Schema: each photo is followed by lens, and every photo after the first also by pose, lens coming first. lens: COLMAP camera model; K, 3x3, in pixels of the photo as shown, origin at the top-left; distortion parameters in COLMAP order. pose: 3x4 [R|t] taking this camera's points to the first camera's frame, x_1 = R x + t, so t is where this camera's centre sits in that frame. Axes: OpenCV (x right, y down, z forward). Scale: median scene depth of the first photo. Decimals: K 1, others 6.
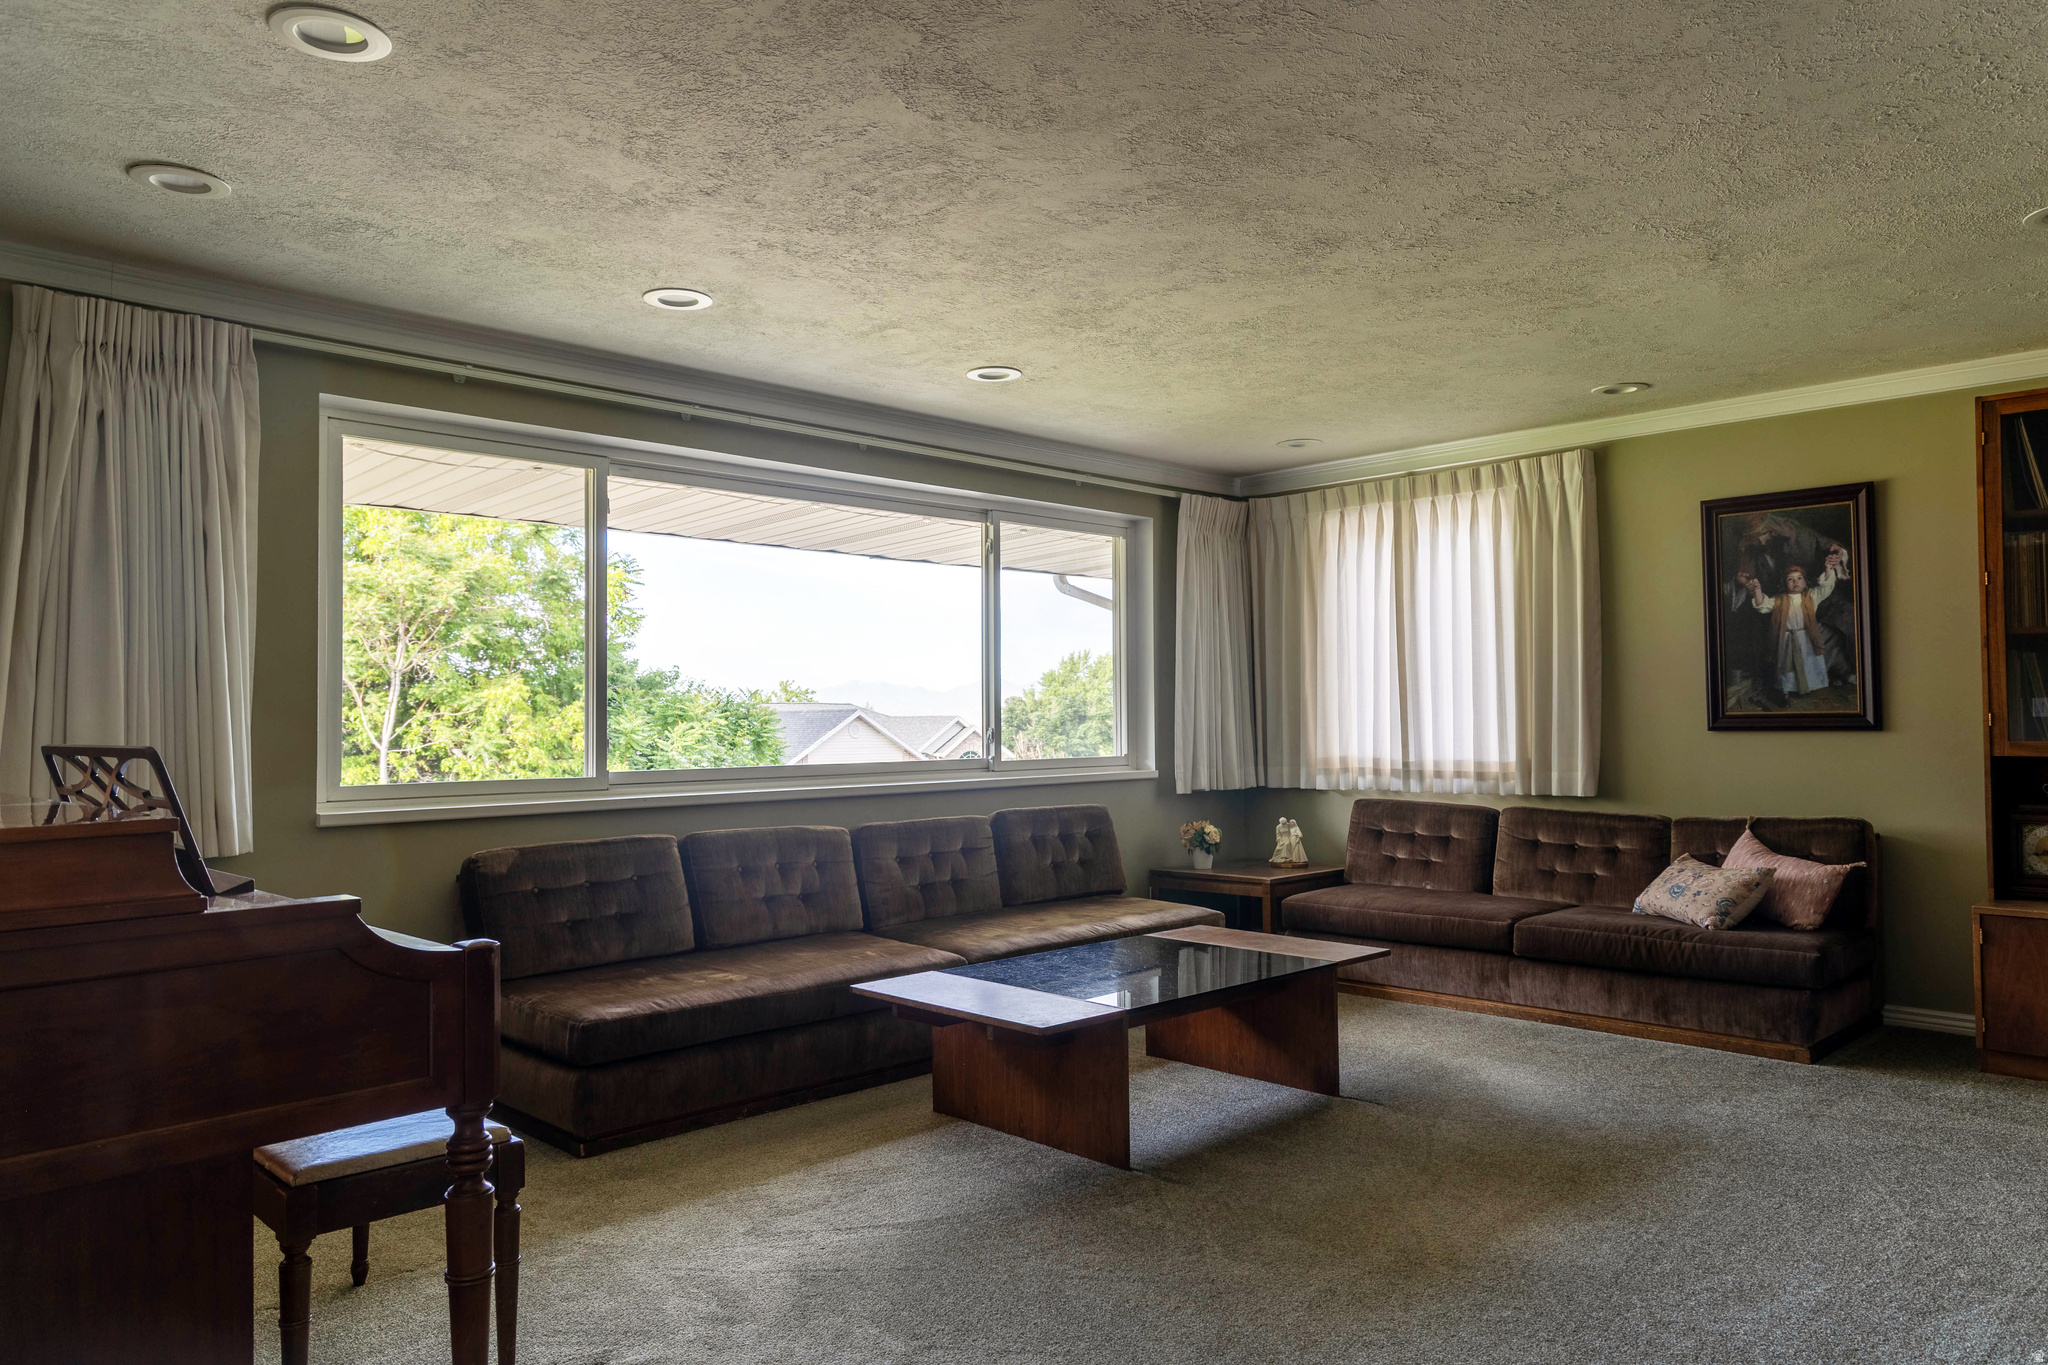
lens RADIAL K [[1373.6, 0, 1024.0], [0, 1373.6, 682.5], [0, 0, 1]] dist [-0.001018, -0.001670]
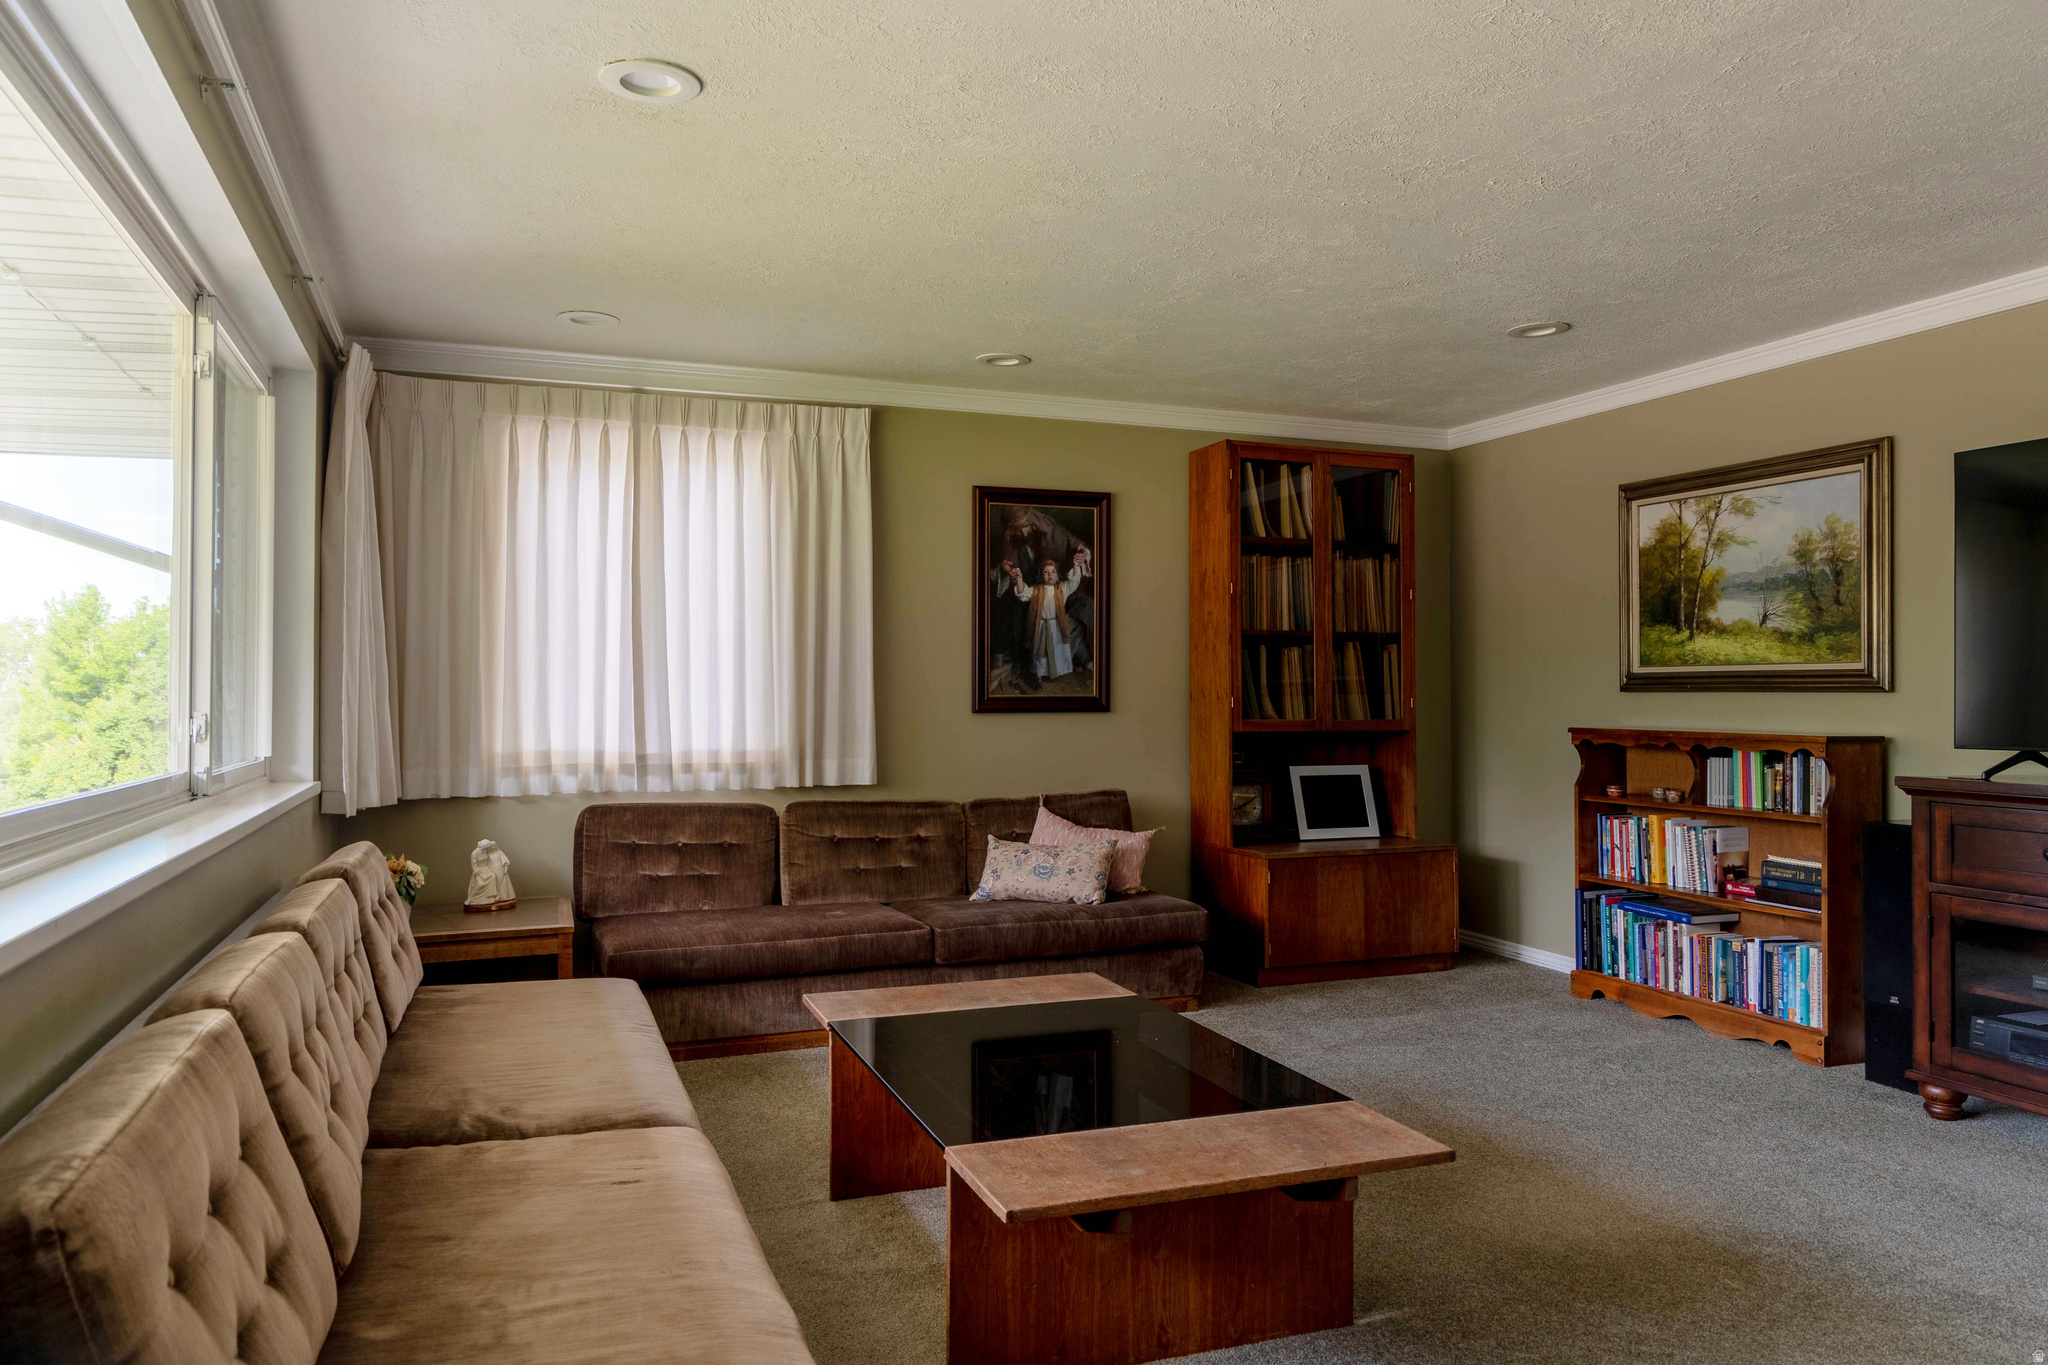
lens RADIAL K [[1373.6, 0, 1024.0], [0, 1373.6, 682.5], [0, 0, 1]] dist [-0.001018, -0.001670]
pose [[0.397334, 0.018094, 0.917496, -0.411944], [-0.026044, 0.999625, -0.008435, 0.020023], [-0.917304, -0.020544, 0.397656, 0.557686]]
